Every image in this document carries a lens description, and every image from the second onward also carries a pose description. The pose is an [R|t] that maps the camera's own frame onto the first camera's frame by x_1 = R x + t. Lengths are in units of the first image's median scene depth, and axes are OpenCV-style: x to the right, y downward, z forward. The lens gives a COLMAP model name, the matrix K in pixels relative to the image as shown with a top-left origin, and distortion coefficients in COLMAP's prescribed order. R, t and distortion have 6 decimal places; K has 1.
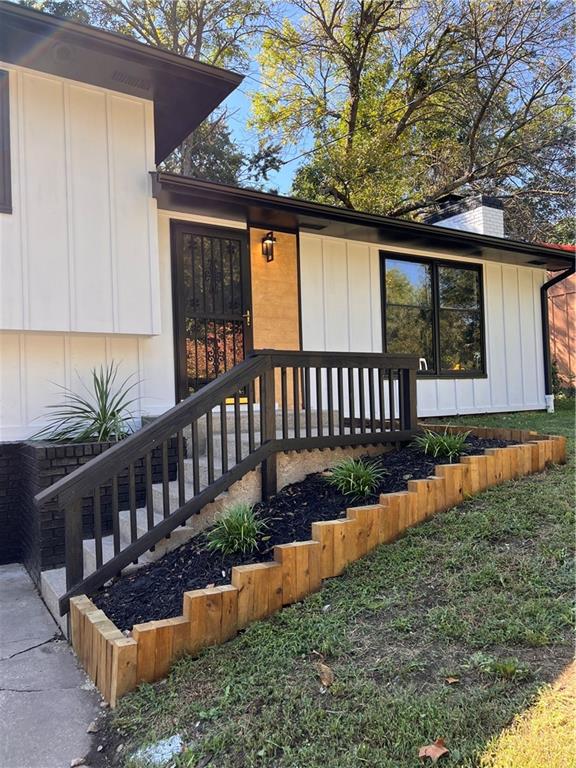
lens RADIAL K [[585.6, 0, 288.0], [0, 585.6, 384.0], [0, 0, 1]] dist [0.067063, -0.092890]
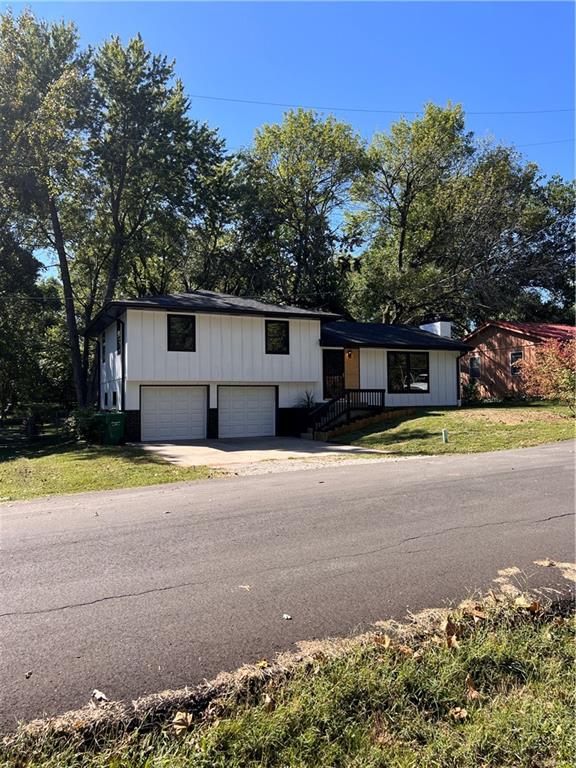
lens RADIAL K [[585.6, 0, 288.0], [0, 585.6, 384.0], [0, 0, 1]] dist [0.067063, -0.092890]
pose [[0.989585, 0.016784, -0.142967, 0.097113], [-0.016809, 0.999858, 0.001034, -0.057407], [0.142964, 0.001380, 0.989727, -2.365689]]
